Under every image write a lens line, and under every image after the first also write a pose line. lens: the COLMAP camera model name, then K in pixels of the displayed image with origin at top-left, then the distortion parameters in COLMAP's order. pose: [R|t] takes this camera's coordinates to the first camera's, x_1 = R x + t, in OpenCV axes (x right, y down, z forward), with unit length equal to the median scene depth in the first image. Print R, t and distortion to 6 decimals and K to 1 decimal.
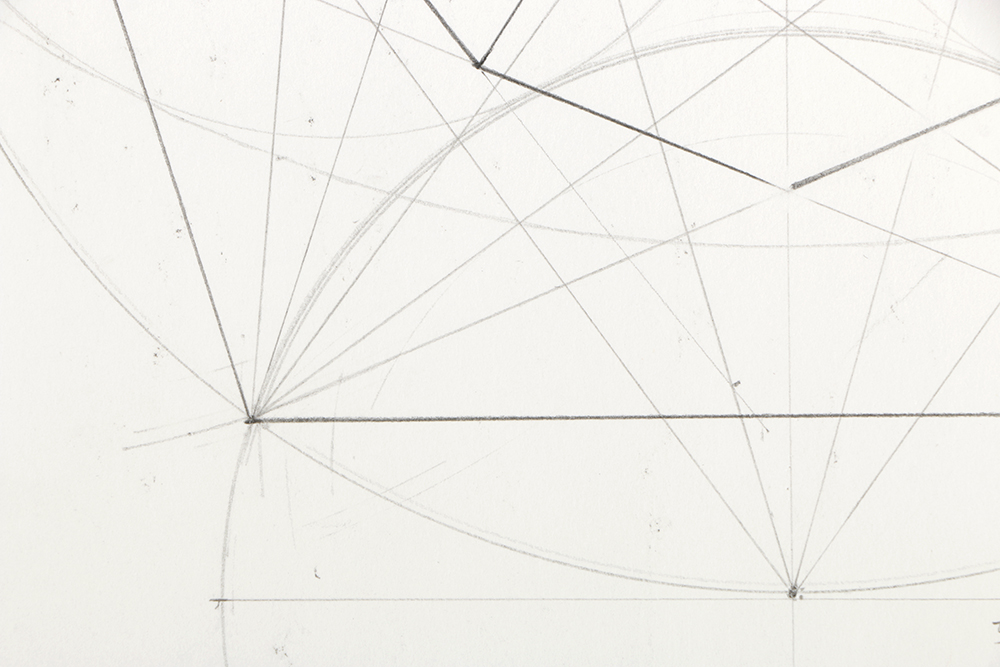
lens RADIAL K [[5994.8, 0, 501.7], [0, 5994.8, 332.2], [0, 0, 1]] dist [1.216580, 0.000000]
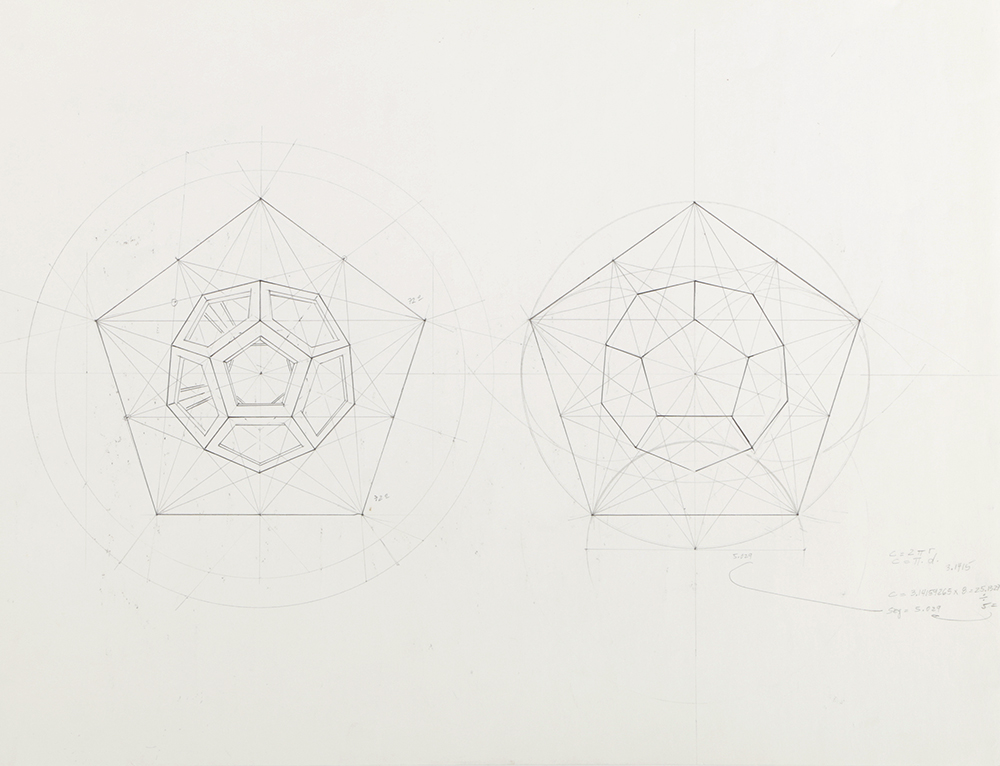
lens RADIAL K [[2387.0, 0, 502.8], [0, 2387.0, 381.6], [0, 0, 1]] dist [0.231390, 0.000000]
pose [[0.996831, 0.001134, -0.079542, 0.046411], [-0.004390, 0.999159, -0.040770, -0.016384], [0.079429, 0.040990, 0.995997, -1.090695]]
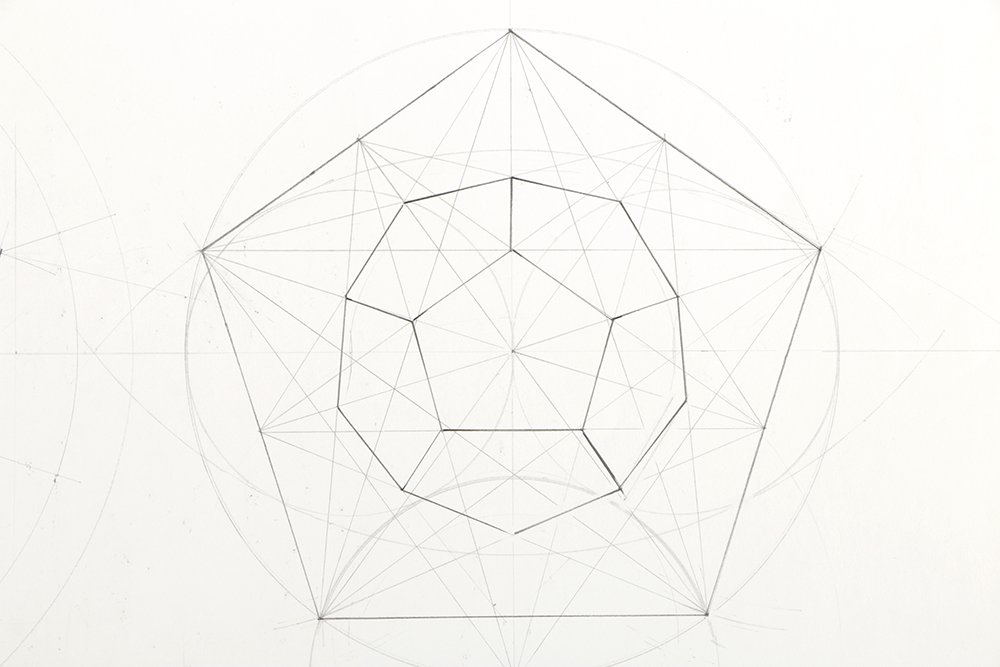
lens RADIAL K [[3937.4, 0, 493.1], [0, 3937.4, 331.8], [0, 0, 1]] dist [0.713916, 0.000000]
pose [[0.999997, -0.001168, 0.002352, 0.034078], [0.001302, 0.998322, -0.057894, -0.011658], [-0.002280, 0.057897, 0.998320, -0.829145]]
